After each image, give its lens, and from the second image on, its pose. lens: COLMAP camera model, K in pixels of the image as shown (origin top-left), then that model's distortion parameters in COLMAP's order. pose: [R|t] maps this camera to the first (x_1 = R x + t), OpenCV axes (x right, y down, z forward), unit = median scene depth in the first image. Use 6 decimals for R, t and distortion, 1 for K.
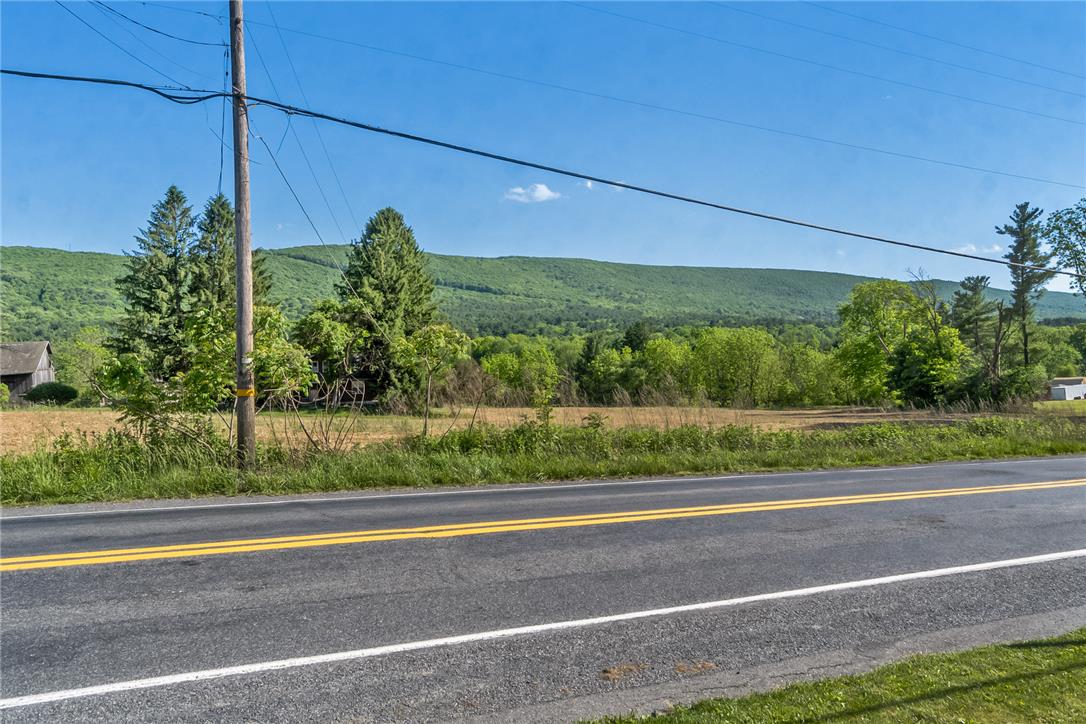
lens RADIAL K [[845.3, 0, 542.8], [0, 845.3, 362.1], [0, 0, 1]] dist [-0.000910, -0.000101]
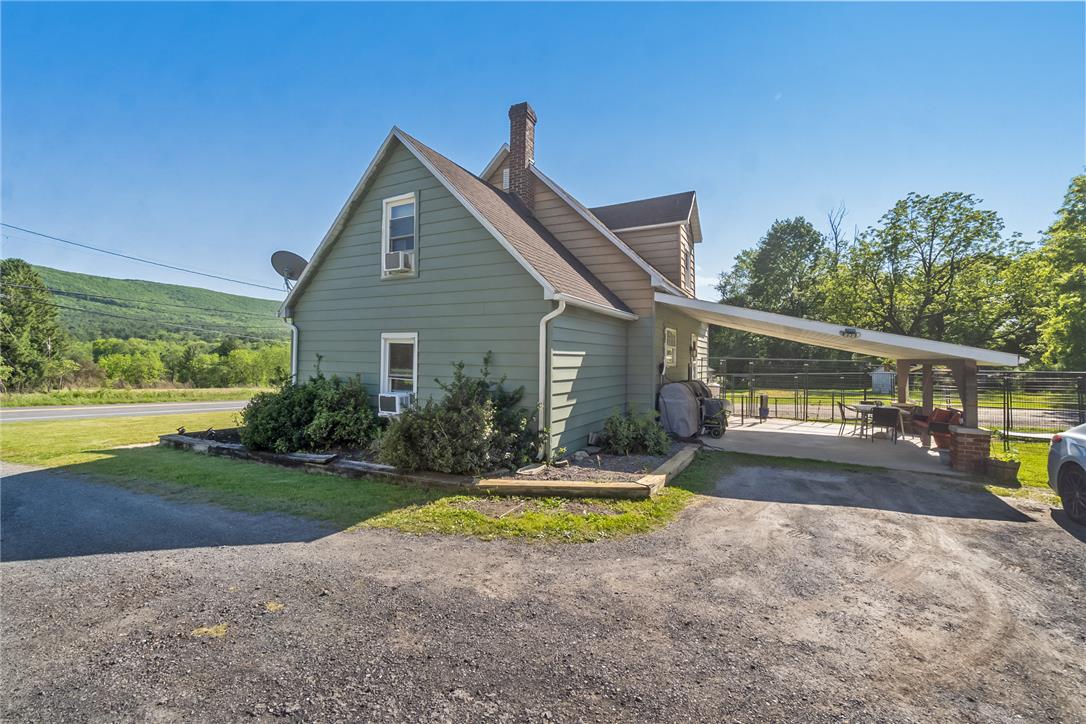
lens RADIAL K [[483.0, 0, 560.4], [0, 483.0, 357.0], [0, 0, 1]] dist [-0.004813, 0.001217]
pose [[0.773708, 0.034704, 0.632591, 0.020117], [-0.026575, 0.999398, -0.022324, -0.006896], [-0.632984, 0.000462, 0.774165, -0.185792]]
